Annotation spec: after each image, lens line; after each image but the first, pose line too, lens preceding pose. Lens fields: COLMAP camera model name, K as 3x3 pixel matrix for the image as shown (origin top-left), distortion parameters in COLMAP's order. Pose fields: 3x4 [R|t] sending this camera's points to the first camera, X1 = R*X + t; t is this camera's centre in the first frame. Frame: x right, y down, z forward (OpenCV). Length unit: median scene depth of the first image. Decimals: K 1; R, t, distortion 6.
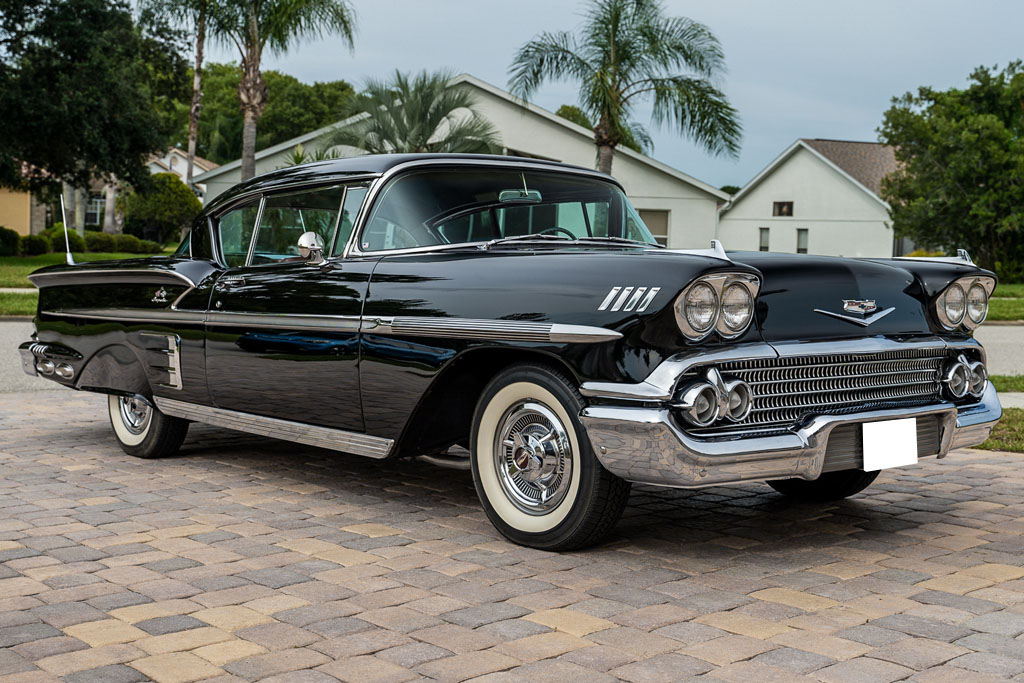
lens RADIAL K [[1237.1, 0, 512.0], [0, 1237.1, 341.5], [0, 0, 1]] dist [-0.019984, -0.036905]
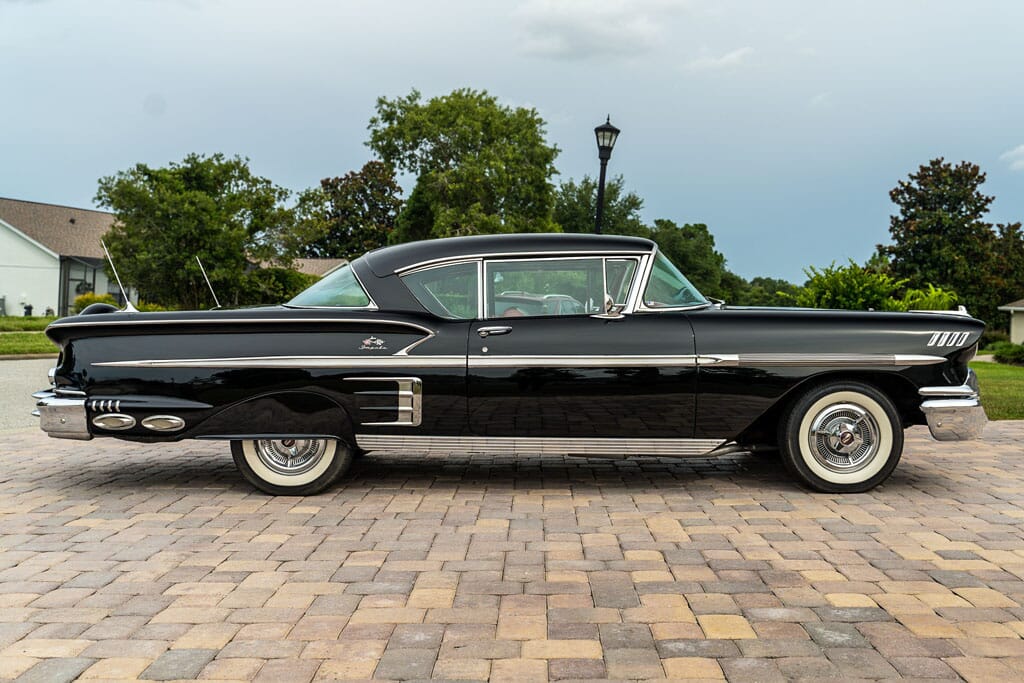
lens RADIAL K [[969.5, 0, 512.0], [0, 969.5, 341.5], [0, 0, 1]] dist [-0.007245, -0.002777]
pose [[0.690301, -0.023552, 0.723139, -0.142683], [0.039839, 0.999191, -0.005488, -0.005085], [-0.722425, 0.032597, 0.690681, 0.051657]]
